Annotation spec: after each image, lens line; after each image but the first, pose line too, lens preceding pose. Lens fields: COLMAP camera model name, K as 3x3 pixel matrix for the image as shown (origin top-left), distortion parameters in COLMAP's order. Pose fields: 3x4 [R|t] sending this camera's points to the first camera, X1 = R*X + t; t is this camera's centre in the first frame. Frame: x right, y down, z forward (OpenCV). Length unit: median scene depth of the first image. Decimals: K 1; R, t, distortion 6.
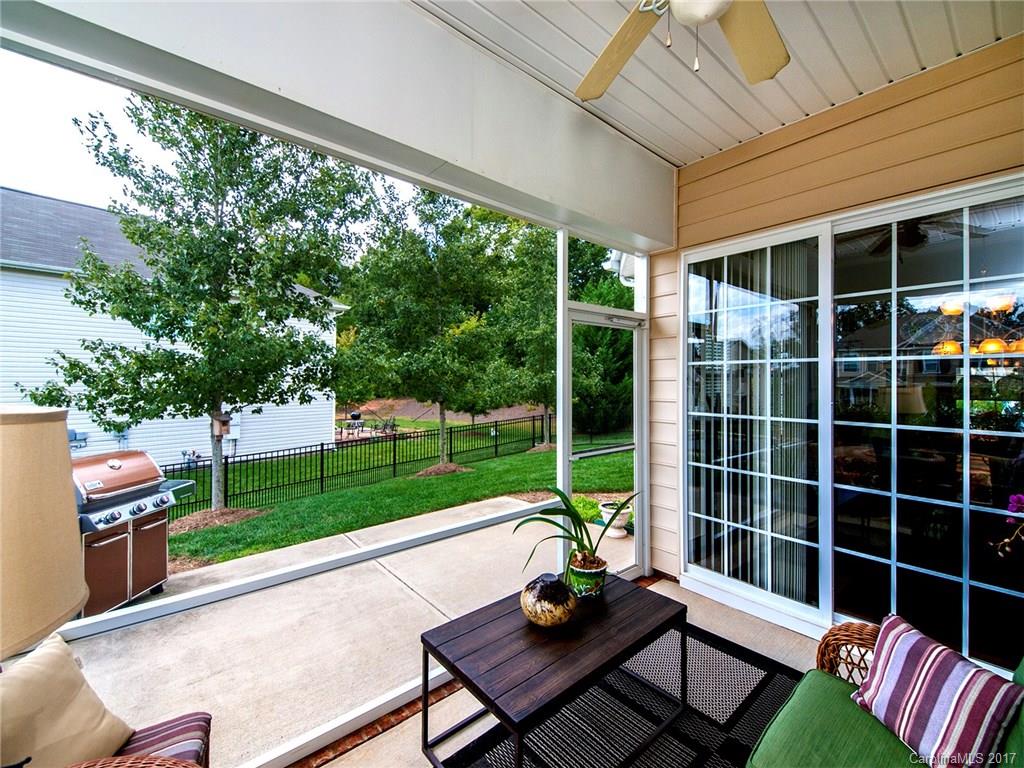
lens RADIAL K [[423.3, 0, 503.2], [0, 423.3, 370.6], [0, 0, 1]] dist [0.002161, -0.005342]
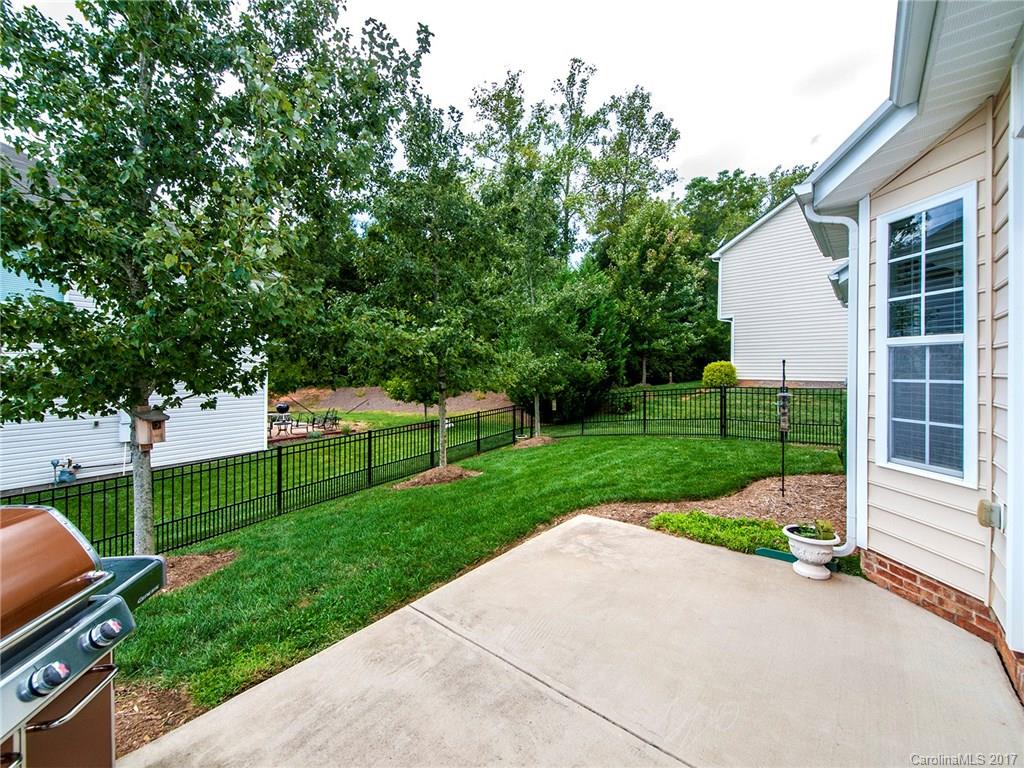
lens RADIAL K [[423.3, 0, 503.2], [0, 423.3, 370.6], [0, 0, 1]] dist [0.002161, -0.005342]
pose [[0.980866, 0.001755, 0.194675, -0.261692], [-0.006745, 0.999665, 0.024974, 0.023053], [-0.194566, -0.025810, 0.980550, 0.269850]]
